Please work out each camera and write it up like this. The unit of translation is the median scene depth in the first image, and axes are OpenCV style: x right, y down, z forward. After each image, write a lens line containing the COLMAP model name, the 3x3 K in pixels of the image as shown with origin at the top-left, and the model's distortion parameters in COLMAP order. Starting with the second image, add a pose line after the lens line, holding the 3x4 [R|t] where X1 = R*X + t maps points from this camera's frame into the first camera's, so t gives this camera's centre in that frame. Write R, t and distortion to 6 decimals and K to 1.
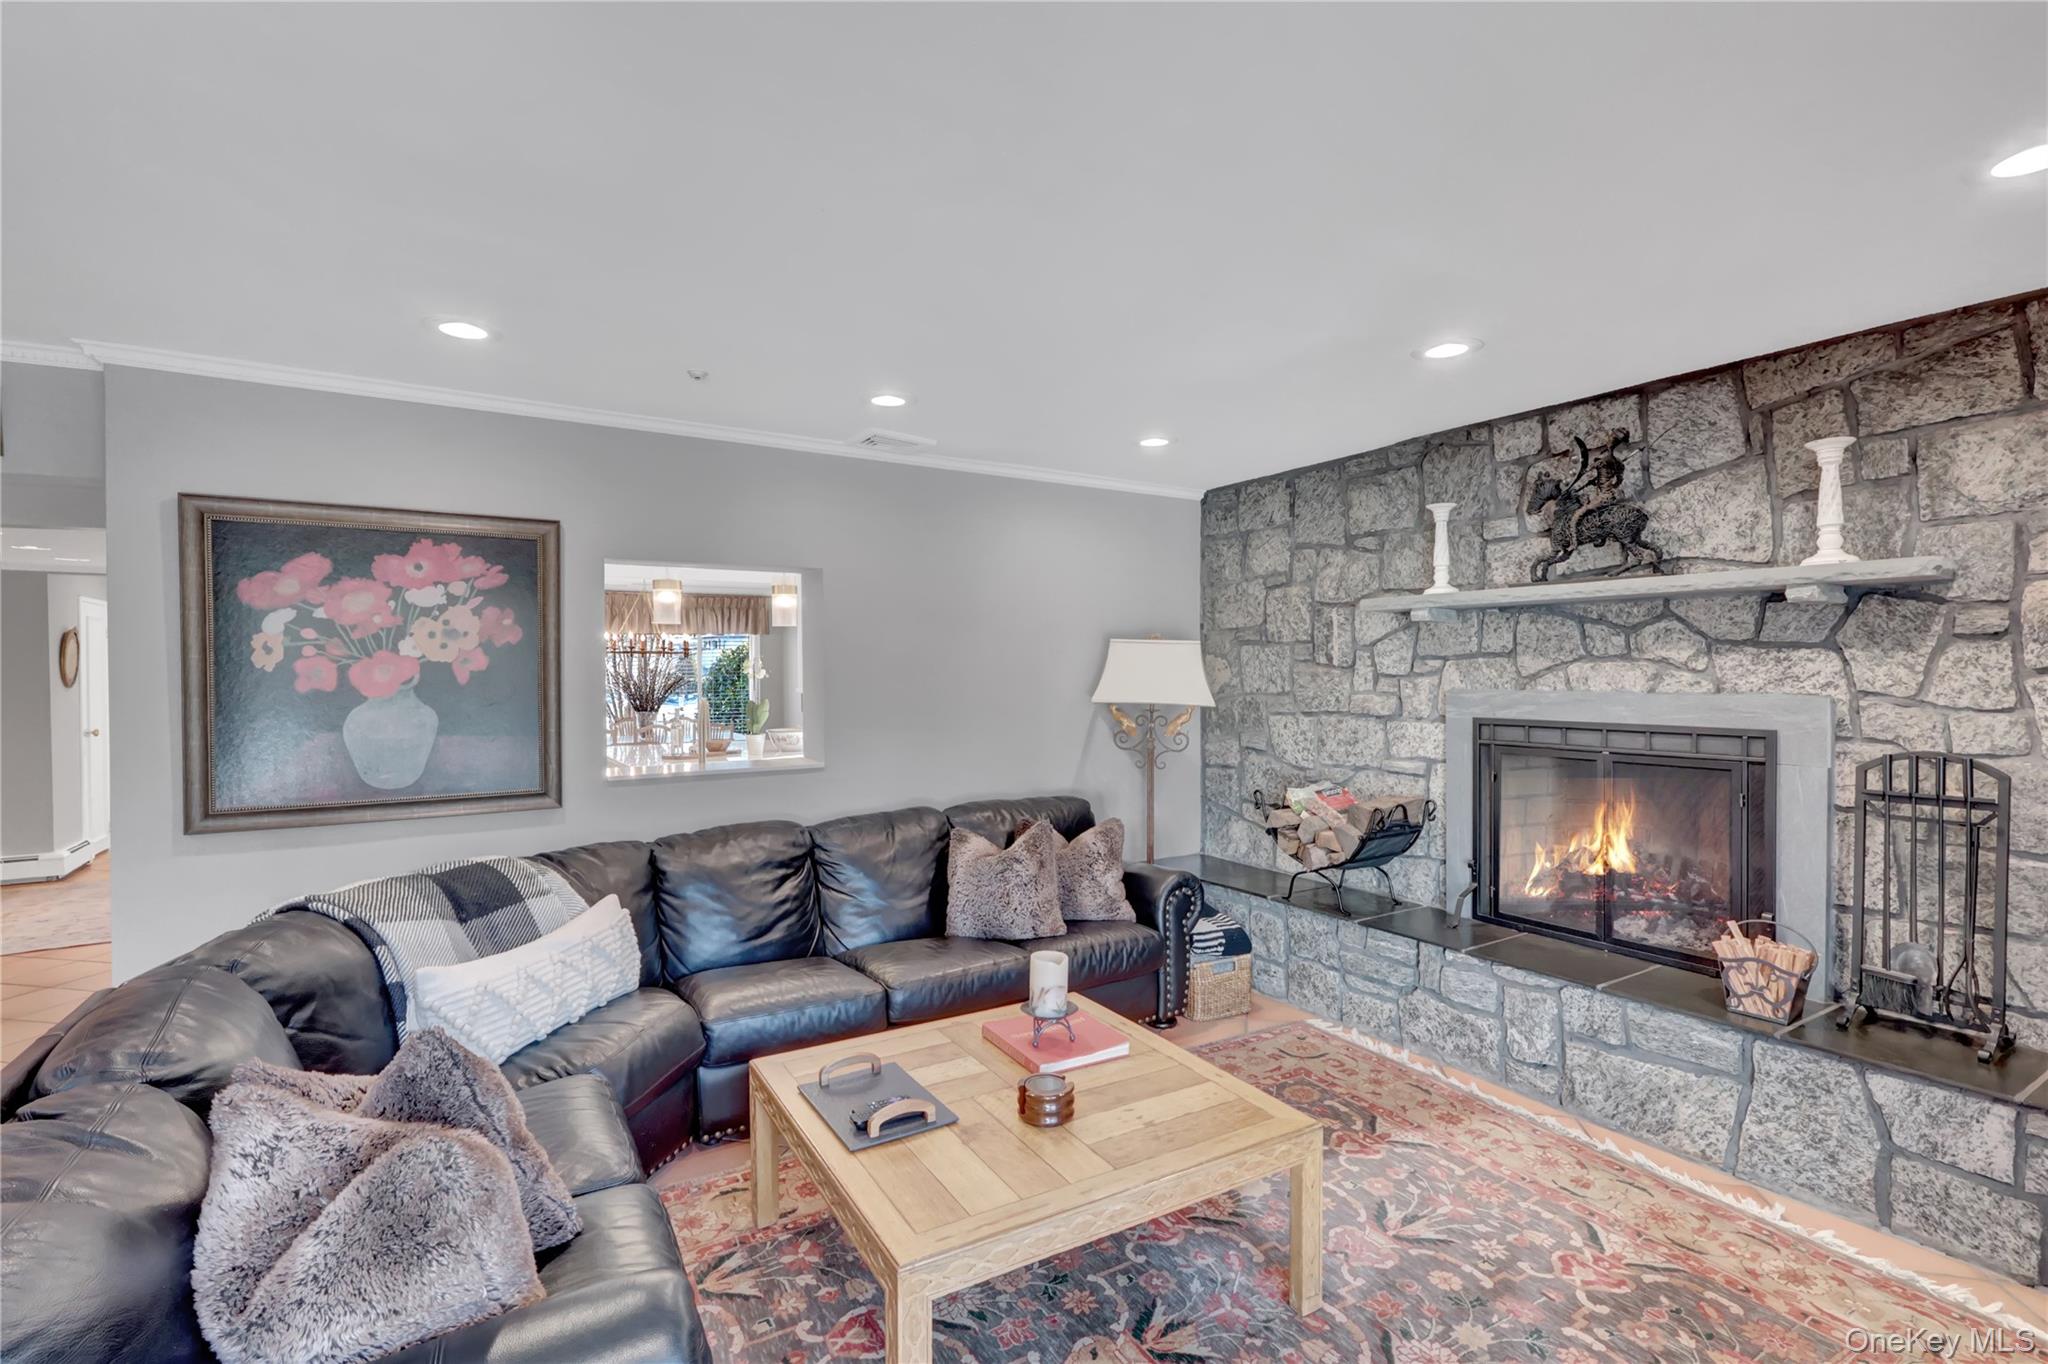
lens RADIAL K [[946.7, 0, 1021.4], [0, 946.7, 676.5], [0, 0, 1]] dist [0.001979, -0.000079]
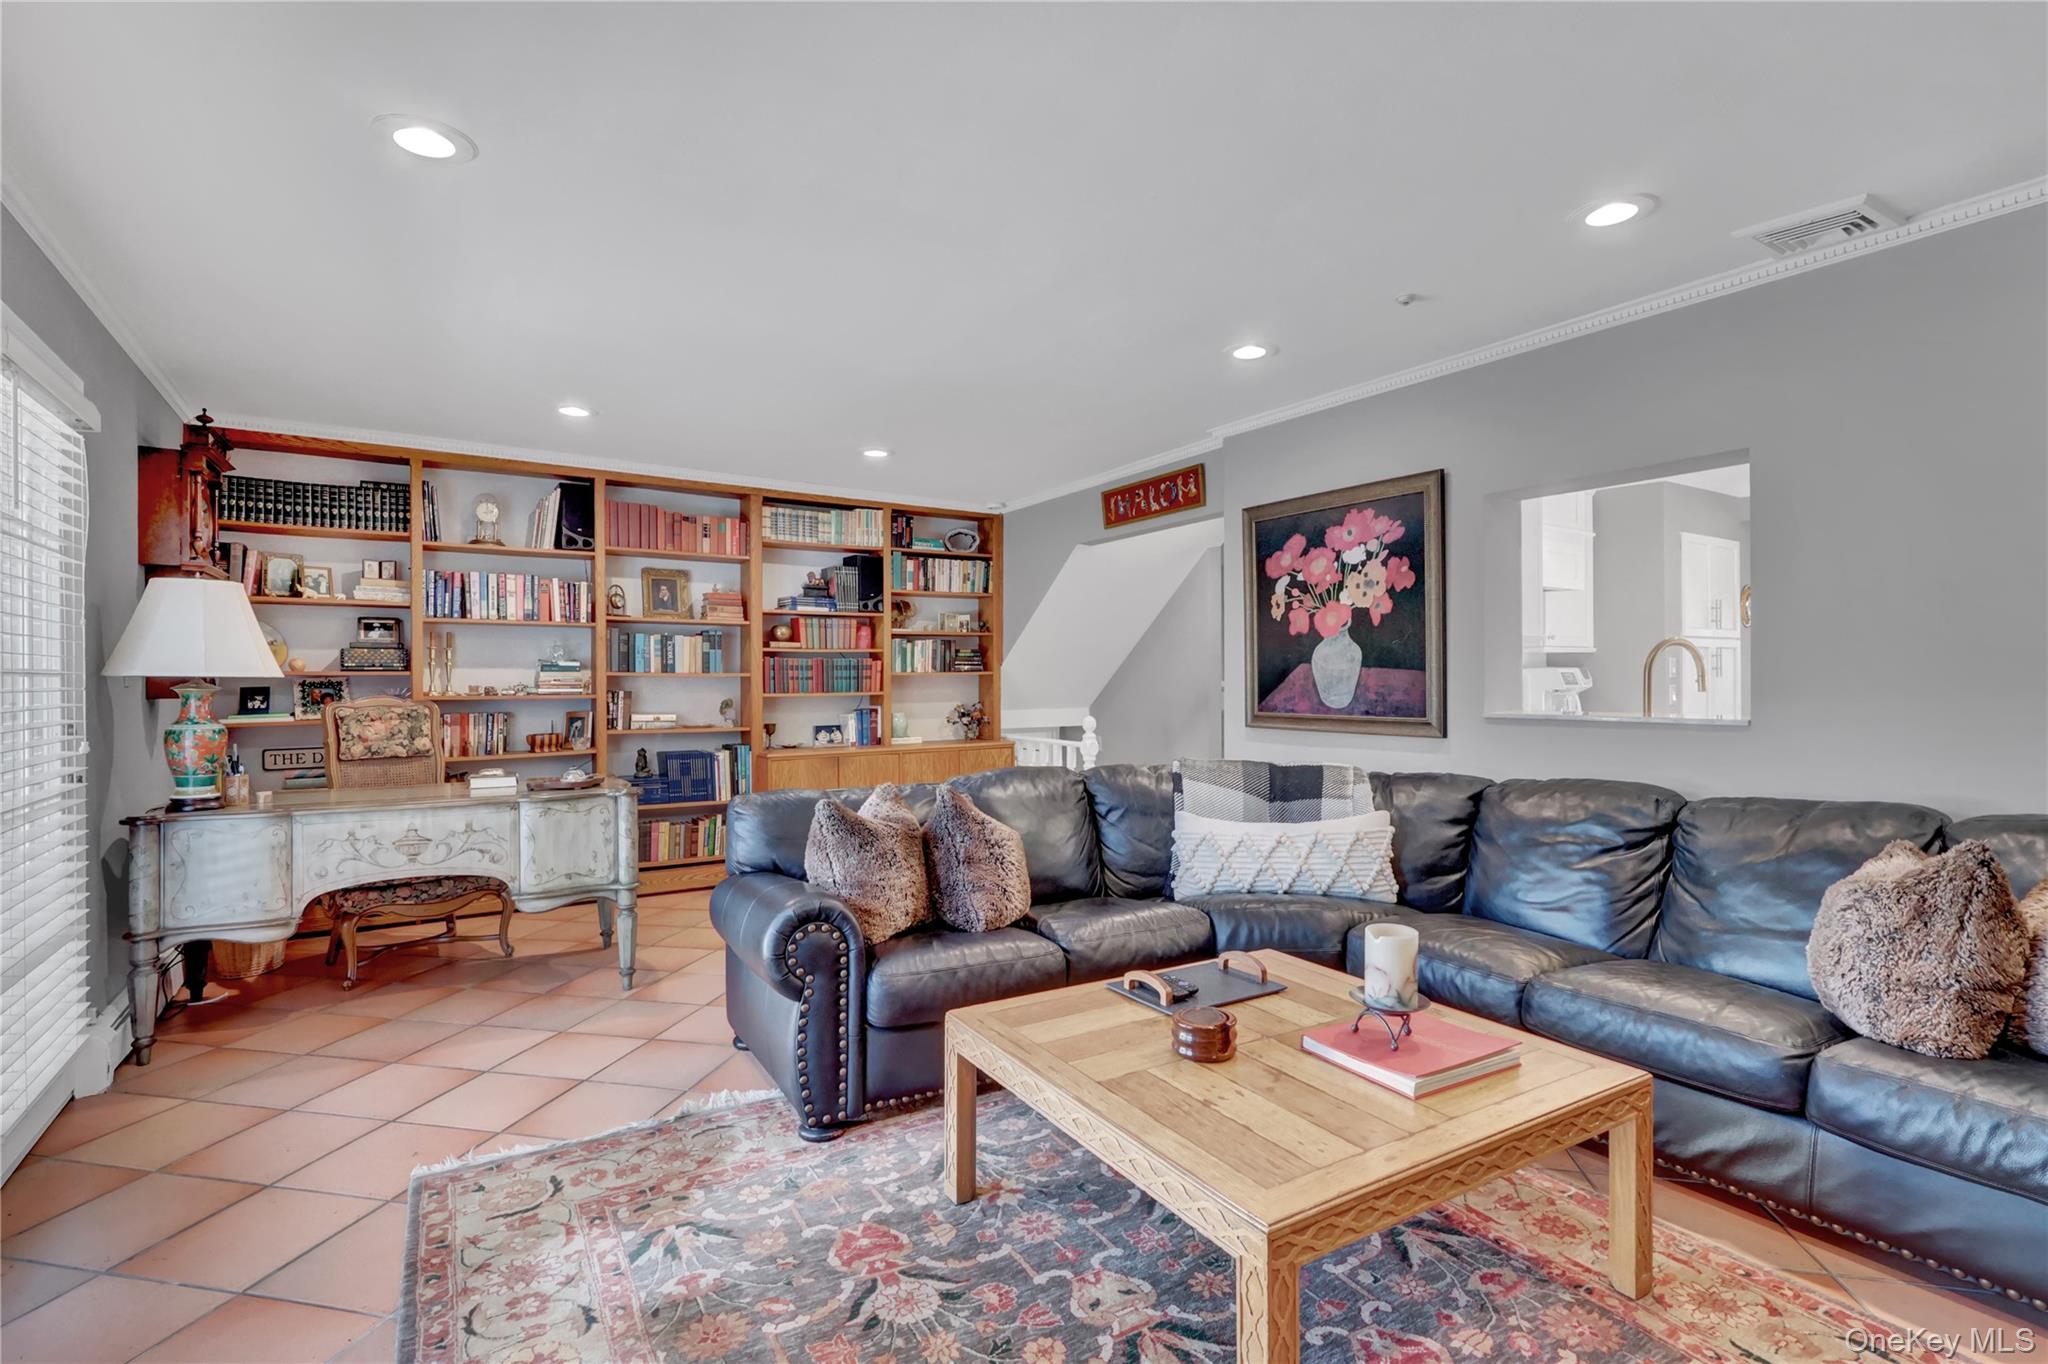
lens RADIAL K [[946.7, 0, 1017.8], [0, 946.7, 681.6], [0, 0, 1]] dist [0.001979, -0.000079]
pose [[0.018311, 0.011338, -0.999768, 0.613209], [-0.004419, 0.999927, 0.011259, 0.069746], [0.999823, 0.004212, 0.018359, 0.542954]]
